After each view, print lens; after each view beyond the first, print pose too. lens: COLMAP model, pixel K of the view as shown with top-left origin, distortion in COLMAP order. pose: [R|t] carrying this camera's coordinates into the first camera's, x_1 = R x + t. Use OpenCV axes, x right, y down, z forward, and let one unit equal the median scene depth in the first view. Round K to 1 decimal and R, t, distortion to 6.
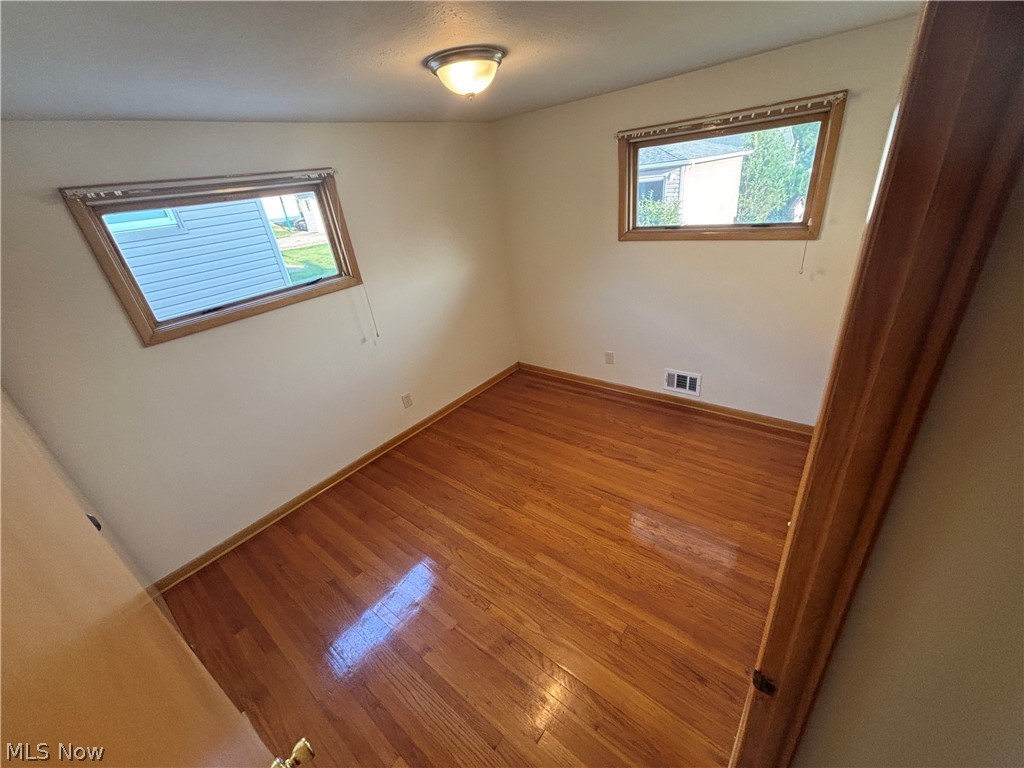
lens RADIAL K [[410.9, 0, 511.3], [0, 410.9, 385.6], [0, 0, 1]] dist [0.001891, 0.000006]
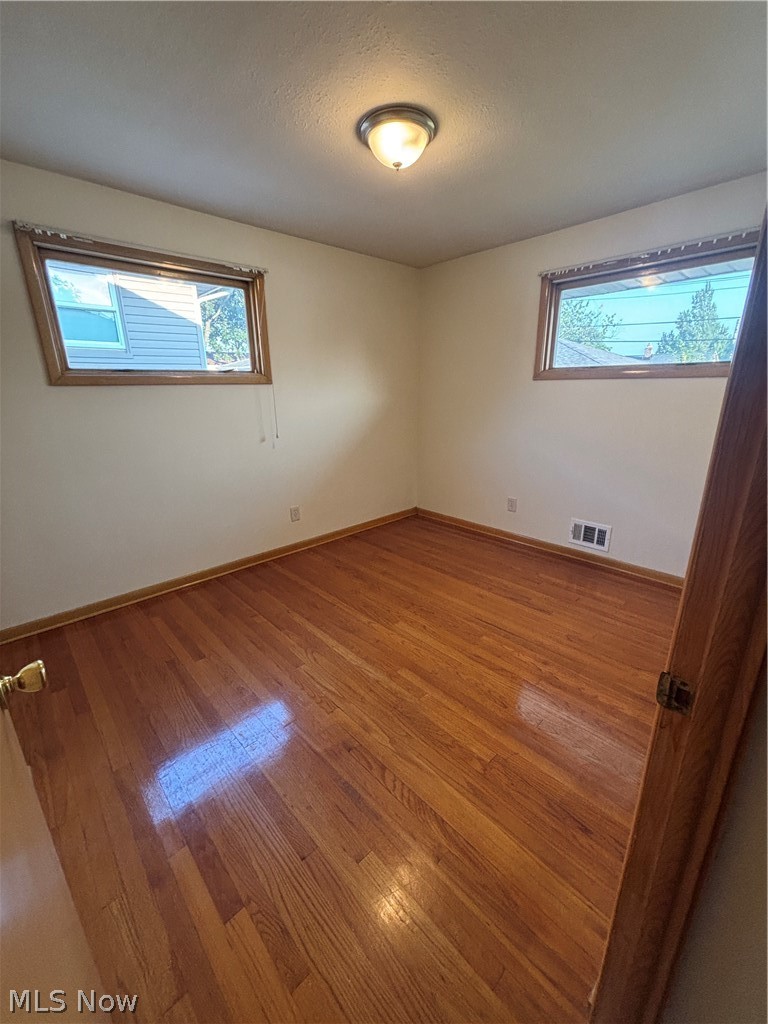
lens RADIAL K [[410.9, 0, 384.0], [0, 410.9, 512.0], [0, 0, 1]] dist [0.001891, 0.000006]
pose [[0.986327, 0.138200, -0.089776, 0.051566], [-0.150914, 0.976300, -0.155122, 0.196846], [0.066211, 0.166549, 0.983808, 0.079631]]
